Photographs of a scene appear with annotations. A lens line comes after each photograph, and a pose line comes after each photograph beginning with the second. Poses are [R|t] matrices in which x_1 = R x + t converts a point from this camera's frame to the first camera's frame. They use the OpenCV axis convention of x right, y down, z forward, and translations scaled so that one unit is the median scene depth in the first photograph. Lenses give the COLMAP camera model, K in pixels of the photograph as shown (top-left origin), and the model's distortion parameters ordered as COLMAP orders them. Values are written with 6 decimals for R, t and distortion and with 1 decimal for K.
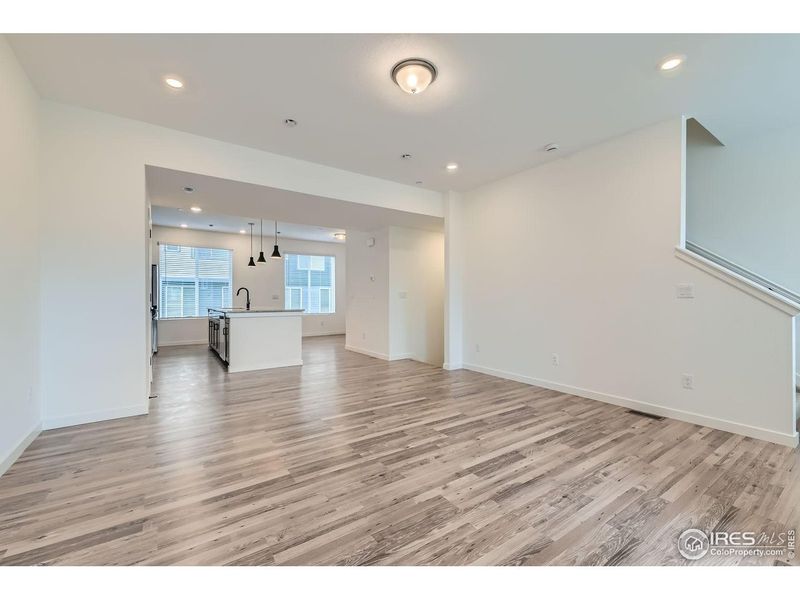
lens RADIAL K [[340.5, 0, 400.0], [0, 340.5, 300.0], [0, 0, 1]] dist [0.009521, -0.000555]
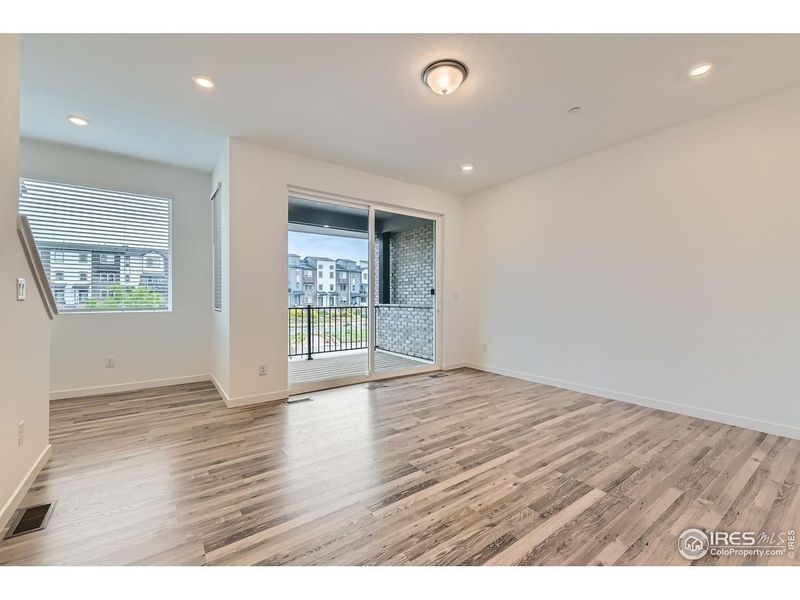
lens RADIAL K [[340.5, 0, 400.0], [0, 340.5, 300.0], [0, 0, 1]] dist [0.009521, -0.000555]
pose [[-0.999812, 0.002997, -0.019157, 0.172165], [0.002790, 0.999938, 0.010798, -0.013818], [0.019188, 0.010742, -0.999758, 1.797353]]
